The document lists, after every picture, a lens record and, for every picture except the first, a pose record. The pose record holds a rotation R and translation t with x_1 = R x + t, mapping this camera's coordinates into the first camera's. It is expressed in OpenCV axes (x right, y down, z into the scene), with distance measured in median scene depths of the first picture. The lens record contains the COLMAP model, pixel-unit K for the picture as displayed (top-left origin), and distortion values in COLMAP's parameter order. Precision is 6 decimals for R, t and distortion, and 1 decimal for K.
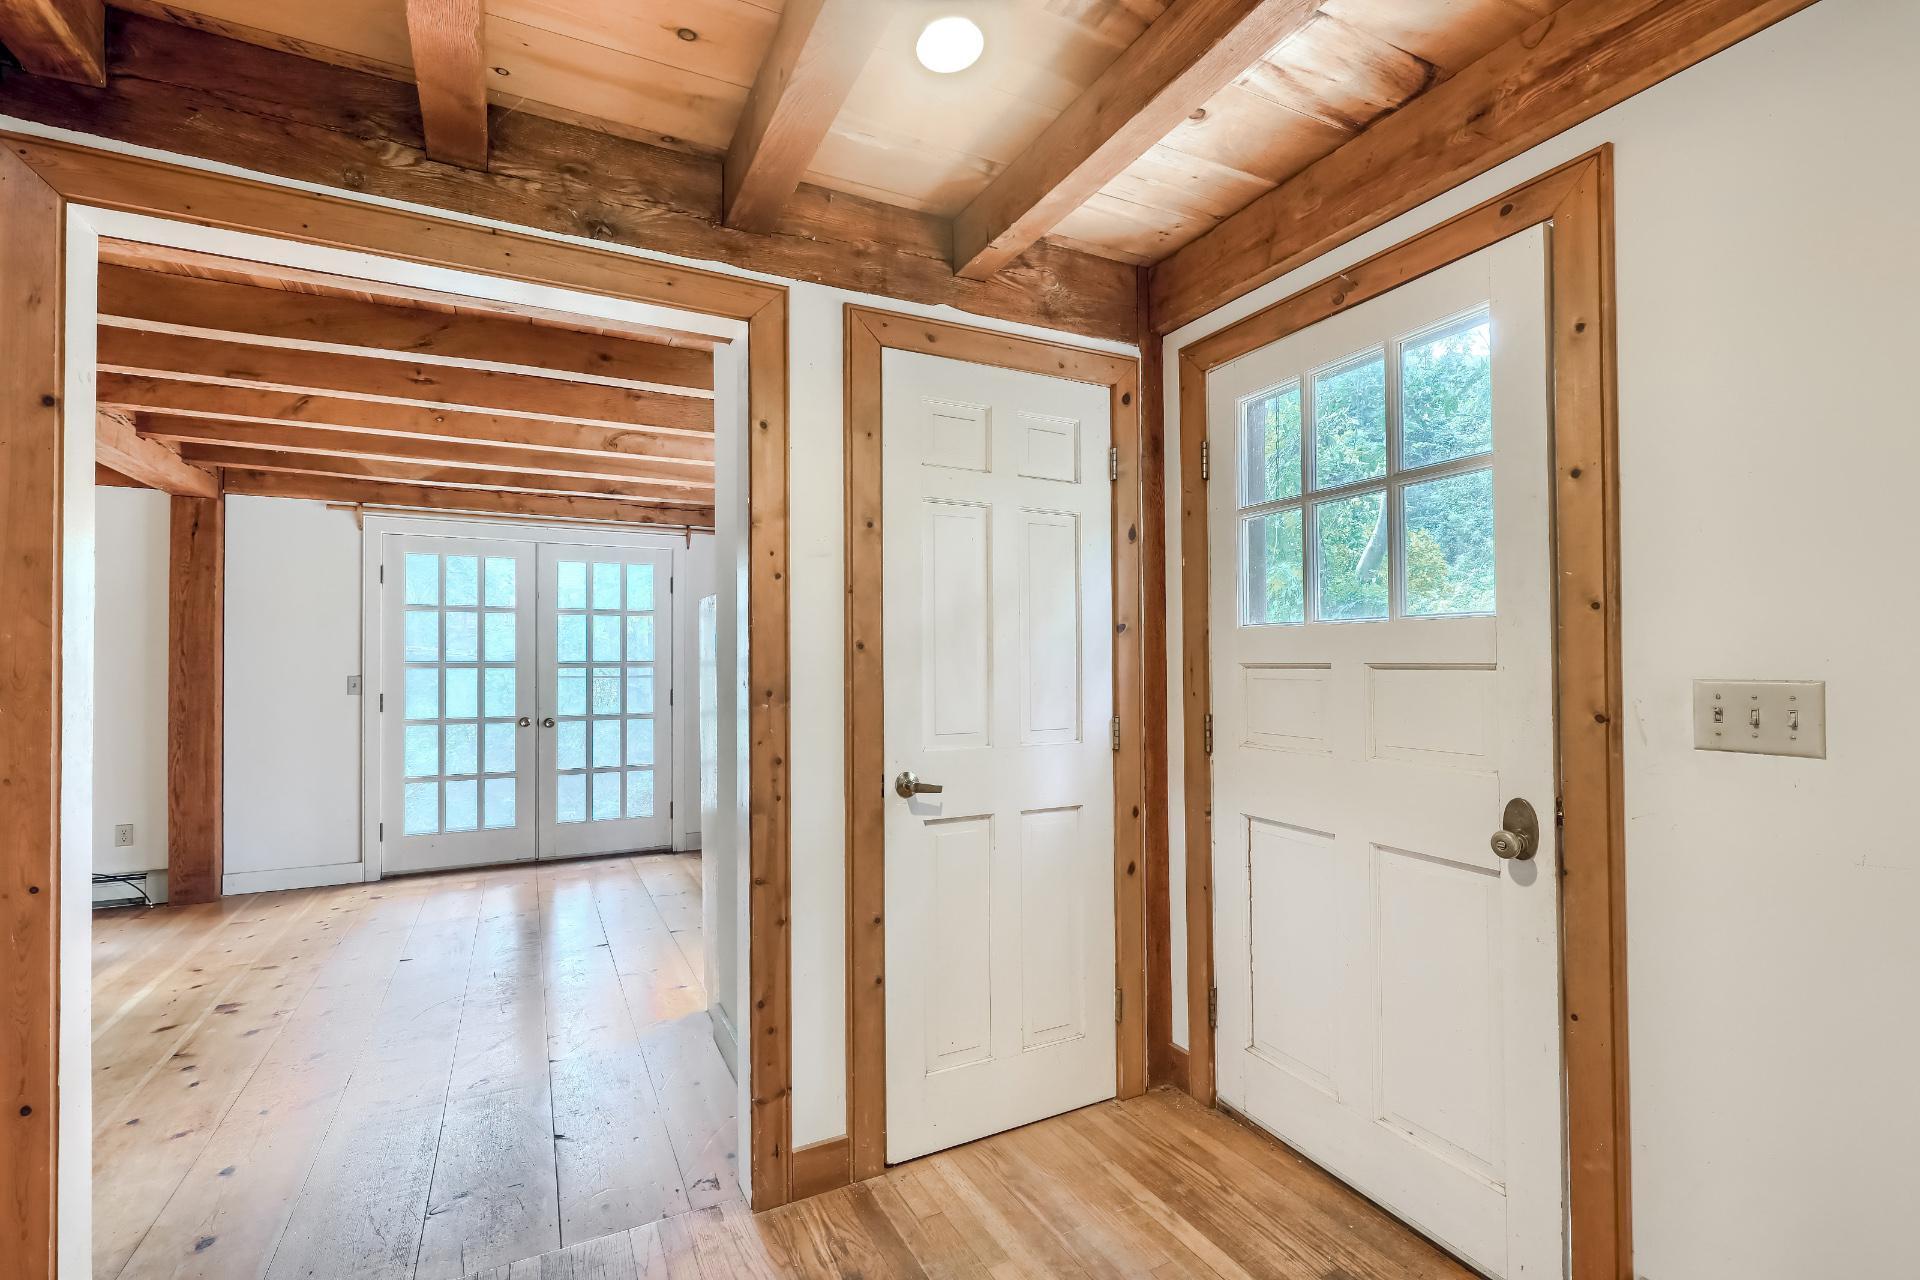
lens RADIAL K [[867.0, 0, 967.1], [0, 867.0, 654.4], [0, 0, 1]] dist [-0.003052, -0.001112]
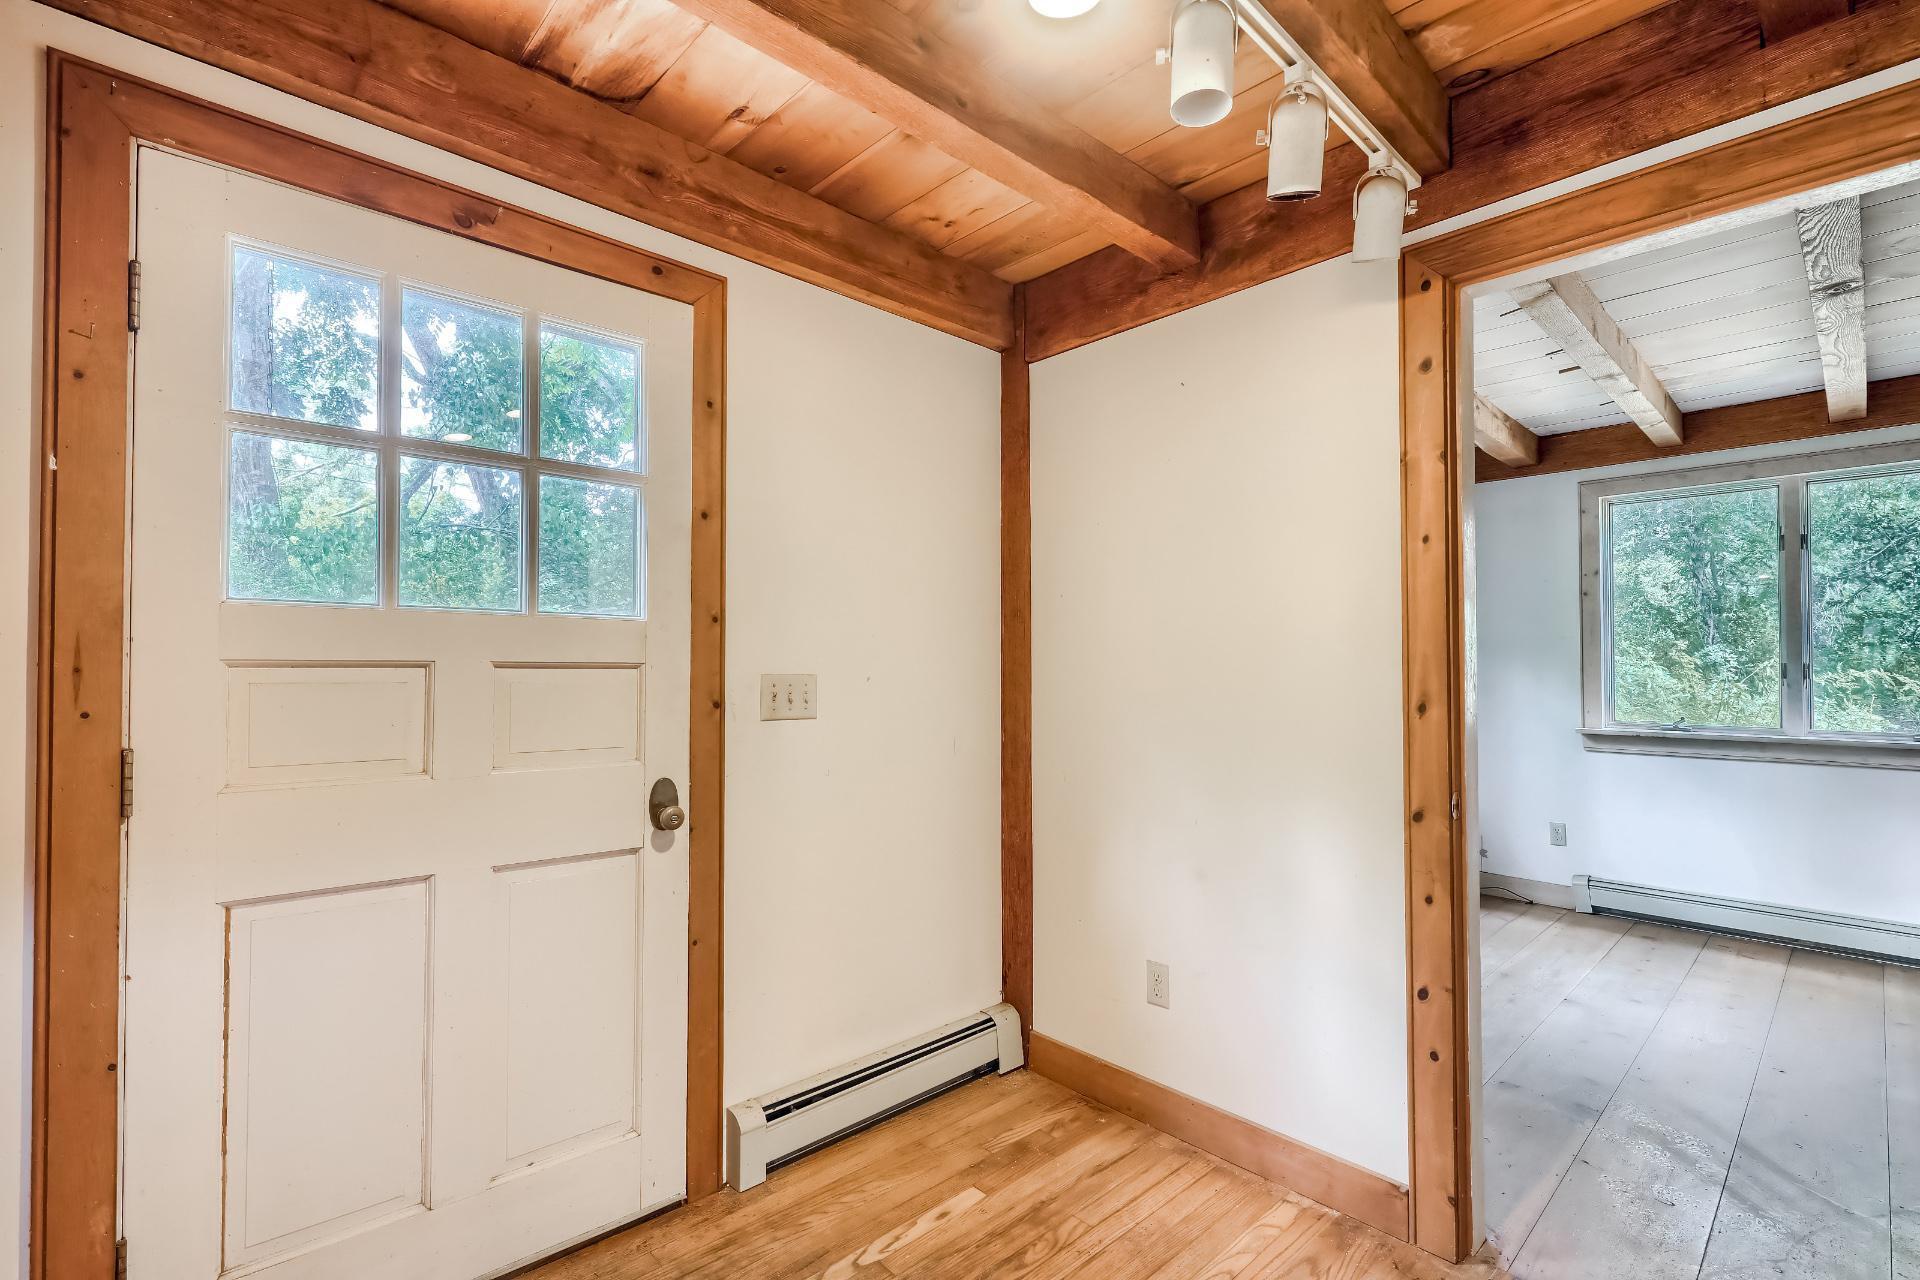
lens RADIAL K [[867.0, 0, 967.1], [0, 867.0, 654.4], [0, 0, 1]] dist [-0.003052, -0.001112]
pose [[-0.289473, 0.019756, 0.956982, -0.586934], [-0.010223, 0.999666, -0.023729, 0.022052], [-0.957131, -0.016652, -0.289175, 0.919583]]
